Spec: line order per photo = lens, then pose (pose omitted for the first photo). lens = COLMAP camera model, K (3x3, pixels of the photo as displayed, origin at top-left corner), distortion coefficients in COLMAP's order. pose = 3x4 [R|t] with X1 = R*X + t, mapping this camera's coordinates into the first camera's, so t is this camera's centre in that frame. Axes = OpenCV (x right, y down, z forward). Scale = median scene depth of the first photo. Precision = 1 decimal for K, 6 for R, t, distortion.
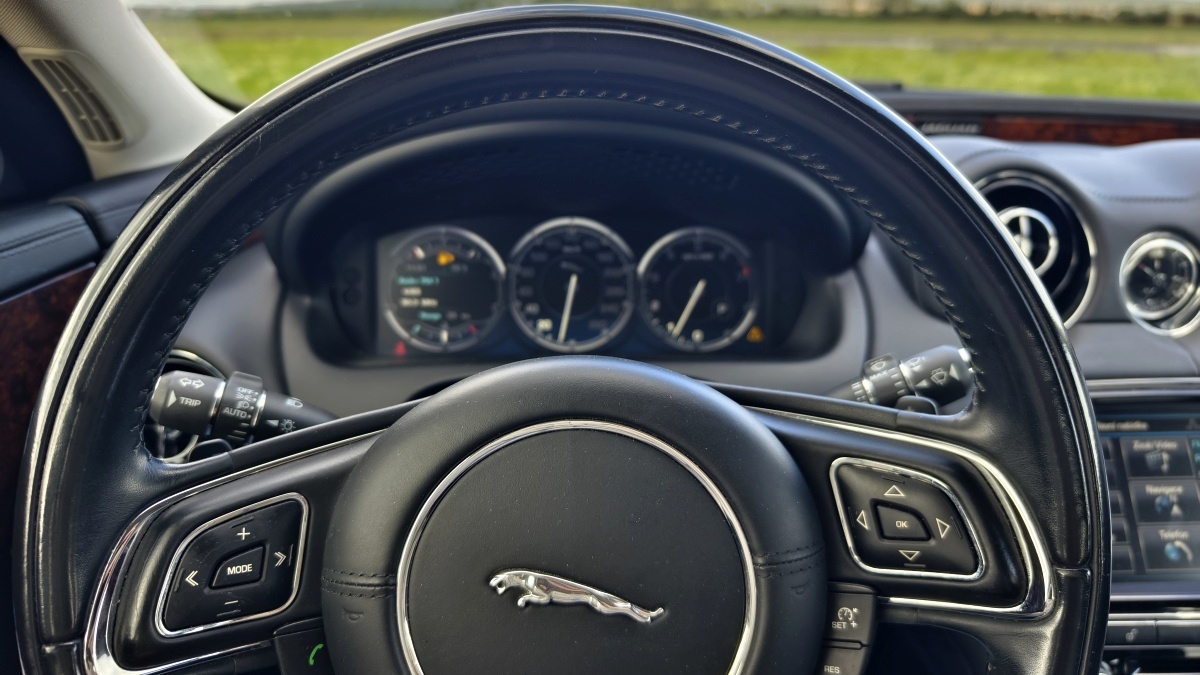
lens RADIAL K [[832.1, 0, 600.0], [0, 832.1, 337.5], [0, 0, 1]] dist [0.013977, -0.006047]
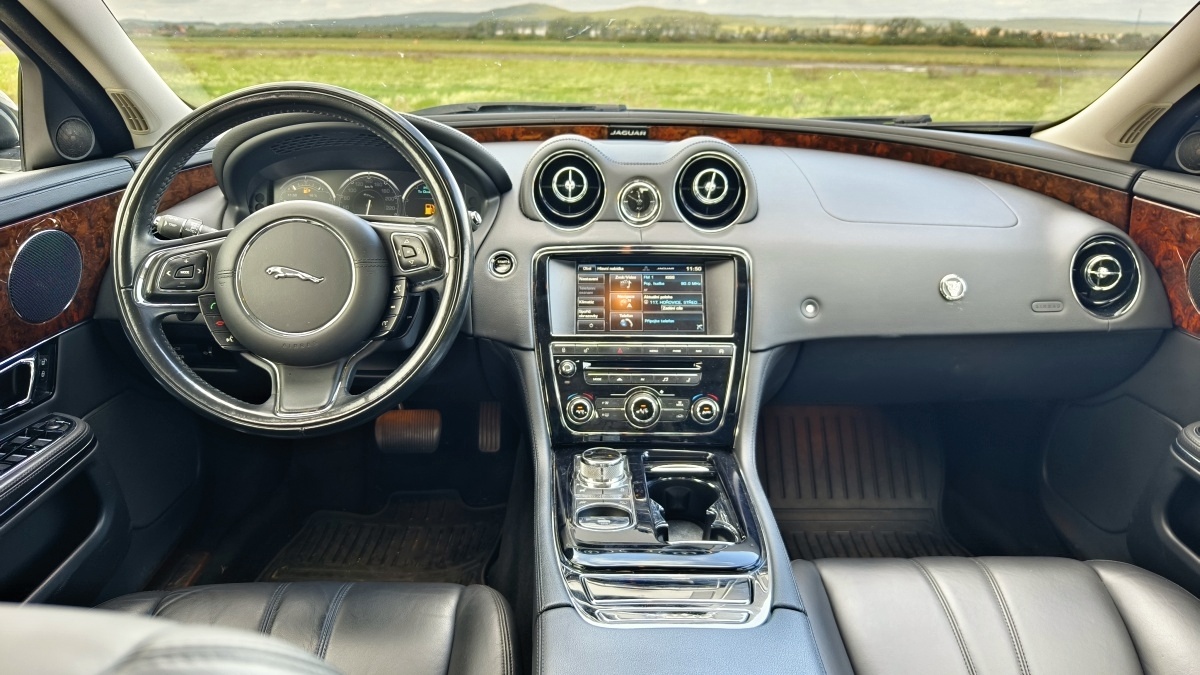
lens RADIAL K [[832.1, 0, 600.0], [0, 832.1, 337.5], [0, 0, 1]] dist [0.013977, -0.006047]
pose [[0.999774, 0.013960, -0.016029, 0.572707], [-0.014278, 0.999700, -0.019923, 0.294807], [0.015746, 0.020147, 0.999673, -1.015660]]
